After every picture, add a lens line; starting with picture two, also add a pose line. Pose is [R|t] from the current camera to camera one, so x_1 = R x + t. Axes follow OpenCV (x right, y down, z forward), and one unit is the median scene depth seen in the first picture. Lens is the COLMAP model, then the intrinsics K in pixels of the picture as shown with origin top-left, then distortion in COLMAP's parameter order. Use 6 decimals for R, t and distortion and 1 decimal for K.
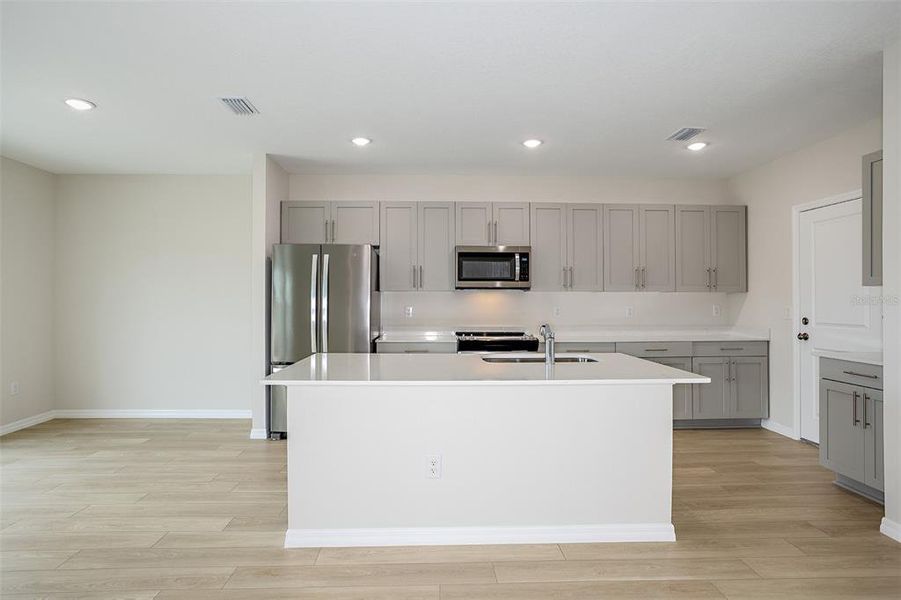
lens RADIAL K [[371.3, 0, 427.7], [0, 371.3, 306.0], [0, 0, 1]] dist [-0.011279, 0.002411]
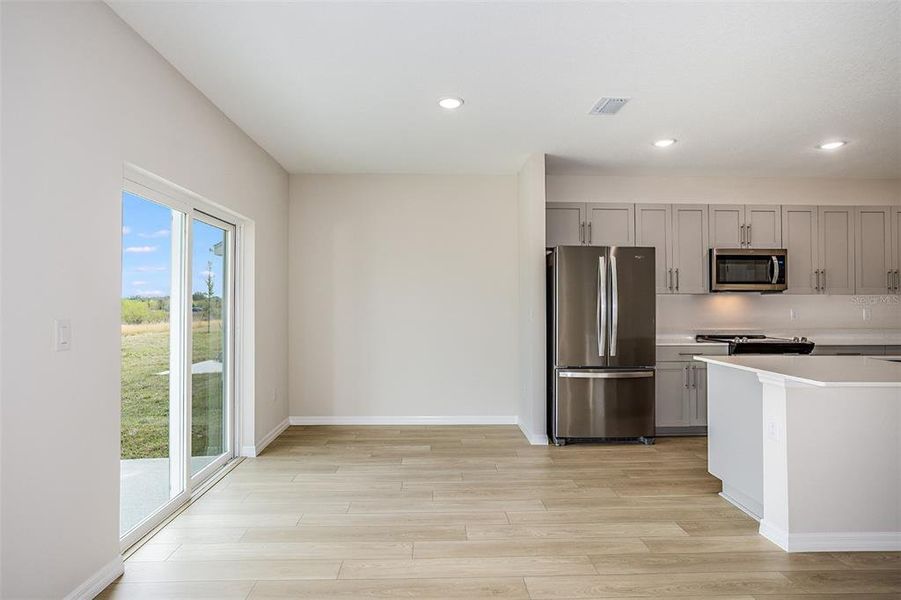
lens RADIAL K [[385.8, 0, 440.4], [0, 385.8, 304.3], [0, 0, 1]] dist [0.001899, 0.002933]
pose [[0.999876, -0.000221, 0.015746, -0.676254], [0.000407, 0.999930, -0.011788, -0.000860], [-0.015742, 0.011793, 0.999807, -0.020802]]
